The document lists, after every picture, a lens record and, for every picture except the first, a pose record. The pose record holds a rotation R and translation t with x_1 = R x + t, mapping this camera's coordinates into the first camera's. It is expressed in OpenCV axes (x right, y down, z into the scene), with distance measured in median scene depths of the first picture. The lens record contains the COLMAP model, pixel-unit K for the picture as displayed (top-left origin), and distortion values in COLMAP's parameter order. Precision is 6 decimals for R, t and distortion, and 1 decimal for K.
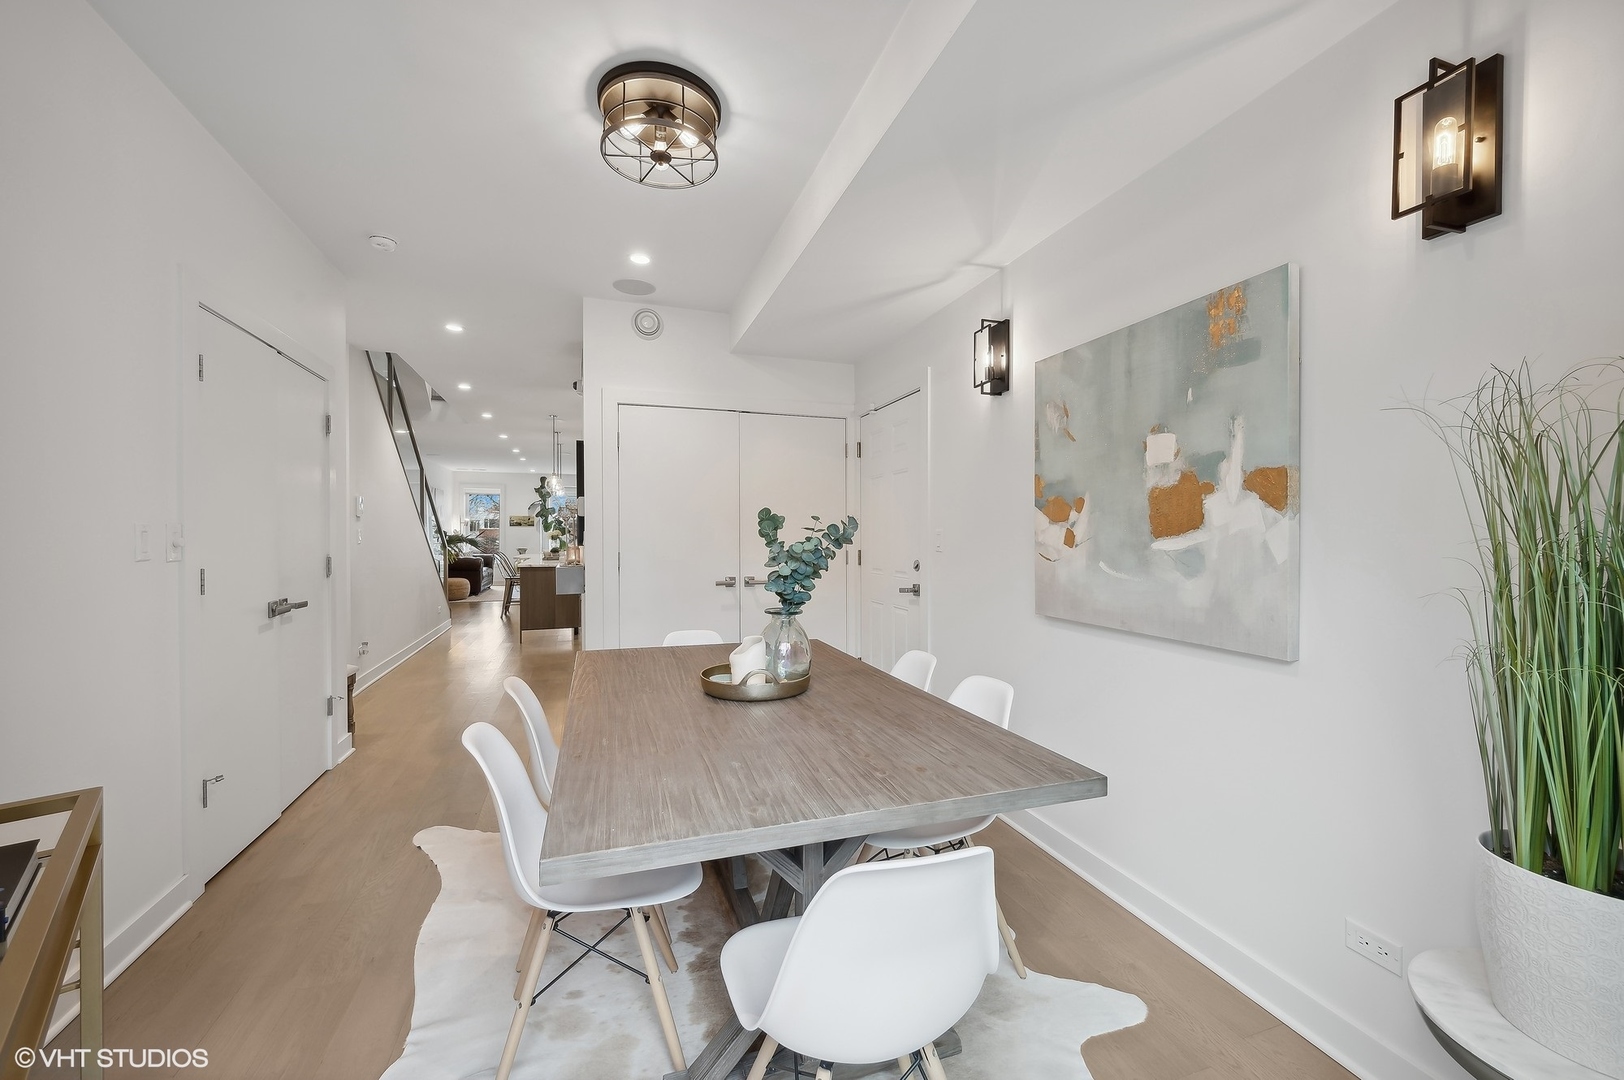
lens RADIAL K [[643.3, 0, 816.6], [0, 643.3, 538.8], [0, 0, 1]] dist [-0.002694, -0.000328]
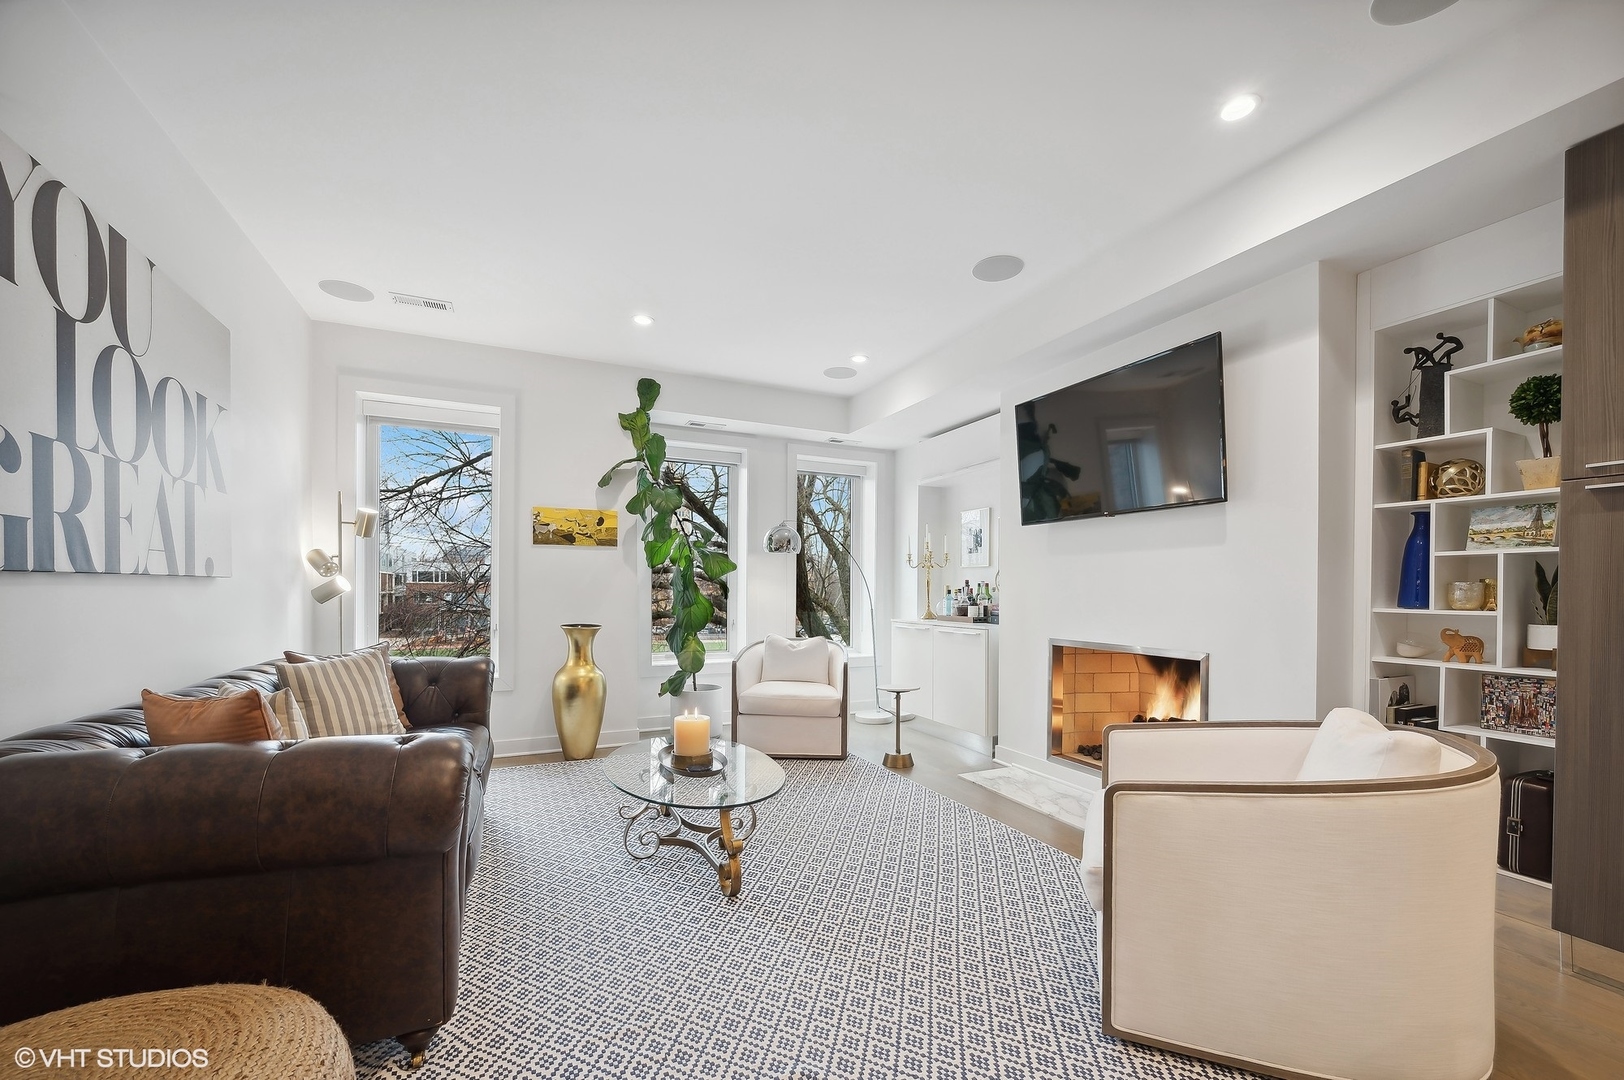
lens RADIAL K [[643.3, 0, 823.6], [0, 643.3, 601.7], [0, 0, 1]] dist [-0.002694, -0.000328]
pose [[0.995614, 0.007642, 0.093246, -0.432771], [-0.008252, 0.999947, 0.006157, 0.002991], [-0.093194, -0.006900, 0.995624, 0.814657]]
